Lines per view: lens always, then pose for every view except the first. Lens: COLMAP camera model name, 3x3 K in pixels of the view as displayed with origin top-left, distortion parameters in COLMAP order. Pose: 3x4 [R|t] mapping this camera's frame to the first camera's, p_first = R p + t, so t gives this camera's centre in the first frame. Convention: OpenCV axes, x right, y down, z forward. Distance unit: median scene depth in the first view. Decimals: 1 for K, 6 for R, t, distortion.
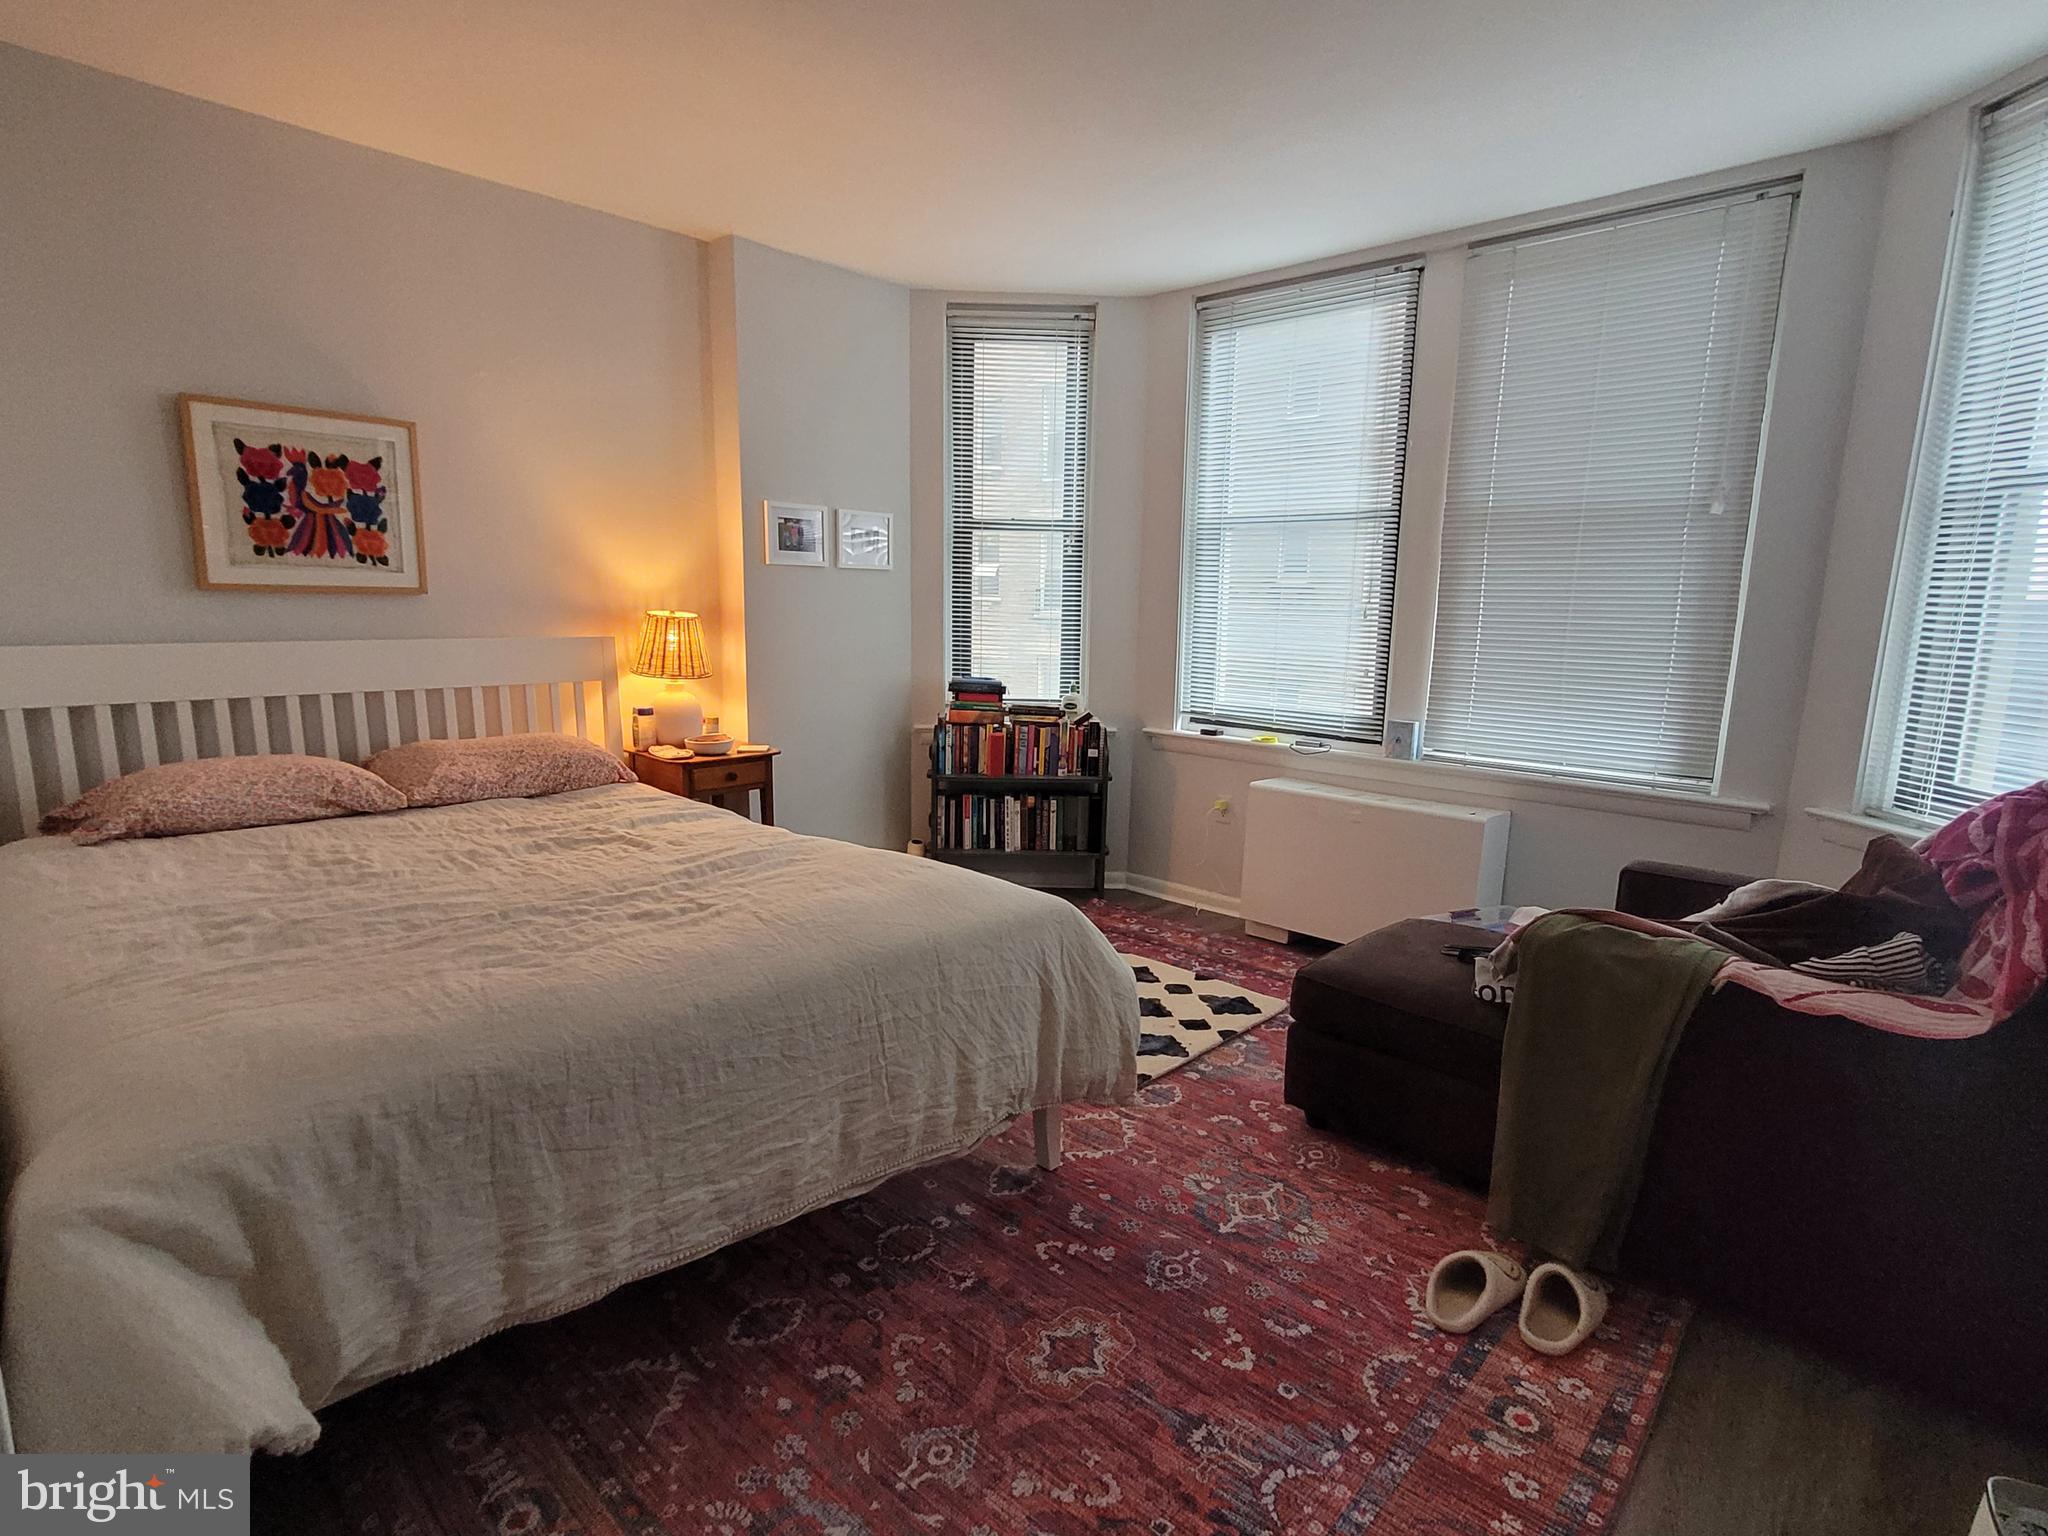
lens RADIAL K [[1026.6, 0, 1026.3], [0, 1026.6, 780.5], [0, 0, 1]] dist [0.010187, -0.005693]
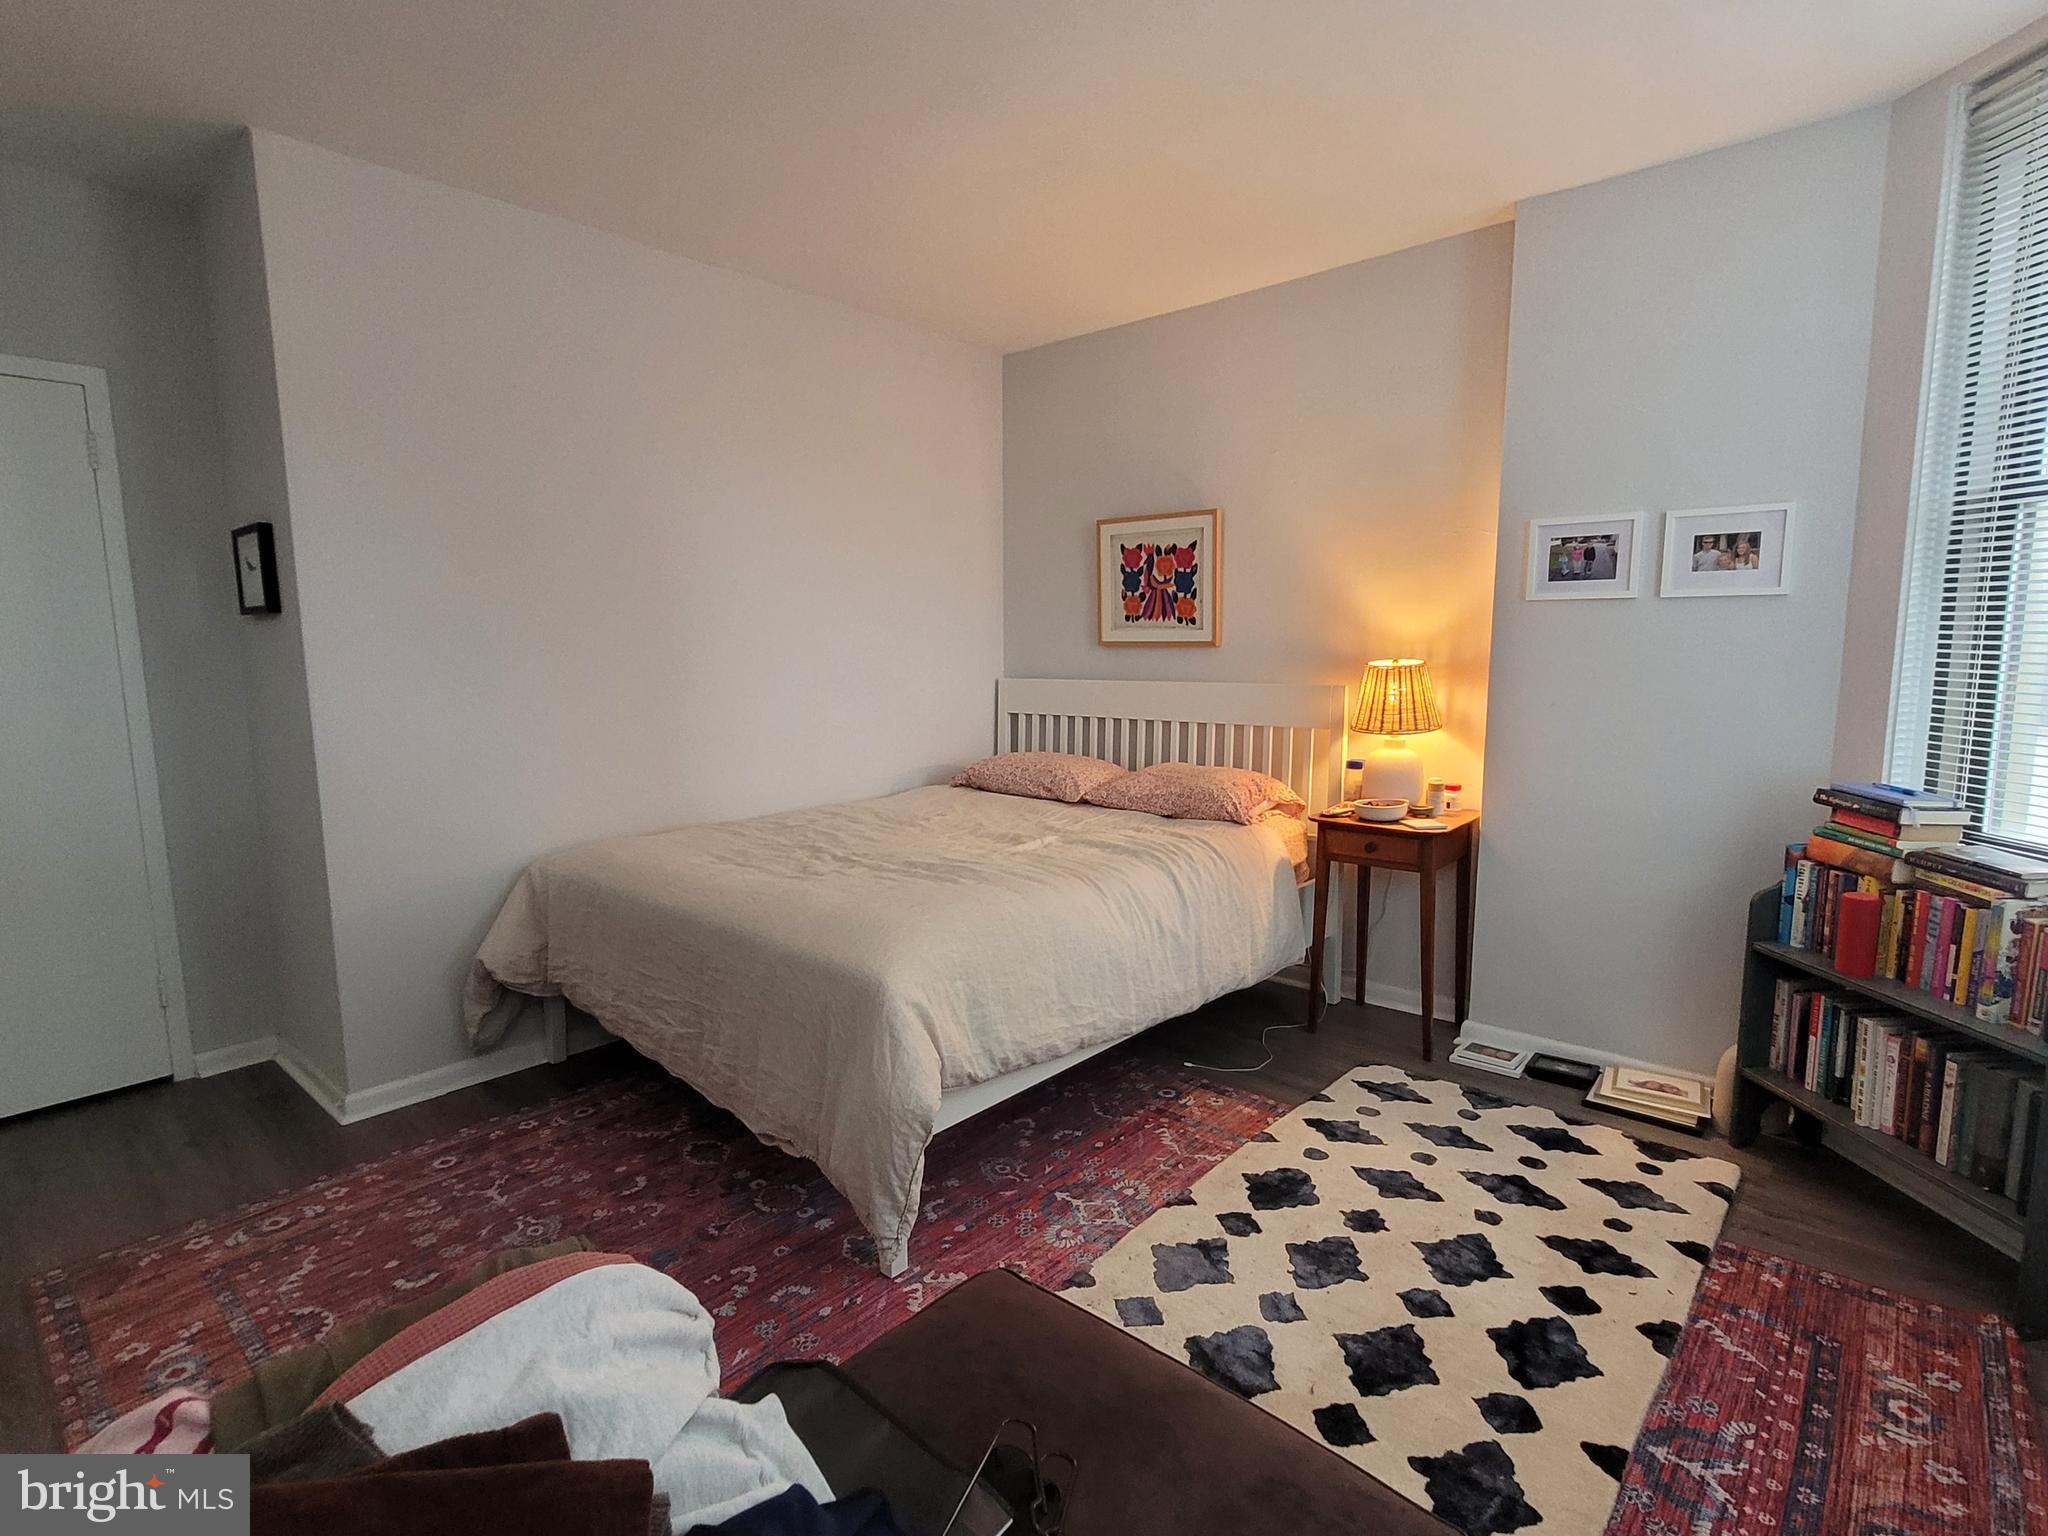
lens RADIAL K [[1026.6, 0, 1026.3], [0, 1026.6, 780.5], [0, 0, 1]] dist [0.010187, -0.005693]
pose [[0.030323, 0.118235, -0.992523, 0.678552], [-0.166445, 0.979712, 0.111624, -0.129758], [0.985584, 0.161815, 0.049388, 0.782022]]
